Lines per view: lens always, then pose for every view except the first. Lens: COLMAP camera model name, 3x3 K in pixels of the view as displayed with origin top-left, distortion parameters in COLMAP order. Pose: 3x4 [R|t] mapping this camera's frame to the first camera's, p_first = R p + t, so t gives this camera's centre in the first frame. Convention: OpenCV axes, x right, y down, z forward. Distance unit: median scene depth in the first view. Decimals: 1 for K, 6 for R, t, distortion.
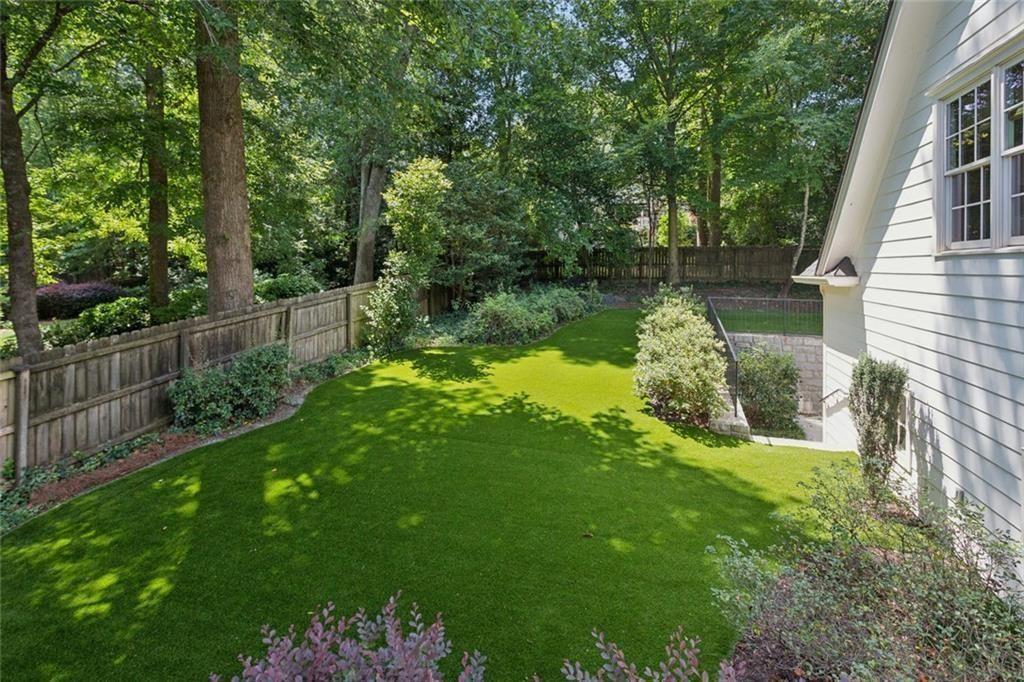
lens RADIAL K [[484.0, 0, 520.4], [0, 484.0, 258.5], [0, 0, 1]] dist [0.003595, 0.000701]
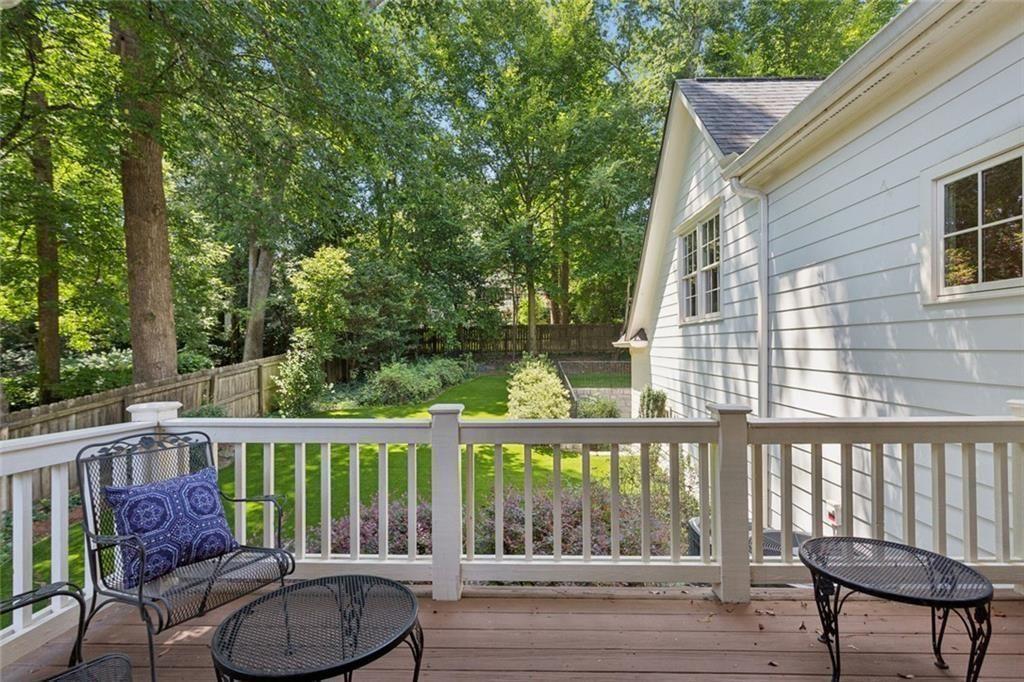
lens RADIAL K [[484.0, 0, 511.8], [0, 484.0, 340.9], [0, 0, 1]] dist [0.003595, 0.000701]
pose [[0.964740, -0.011573, 0.262950, -0.078780], [0.010802, 0.999932, 0.004377, 0.015977], [-0.262982, -0.001383, 0.964800, -0.230086]]
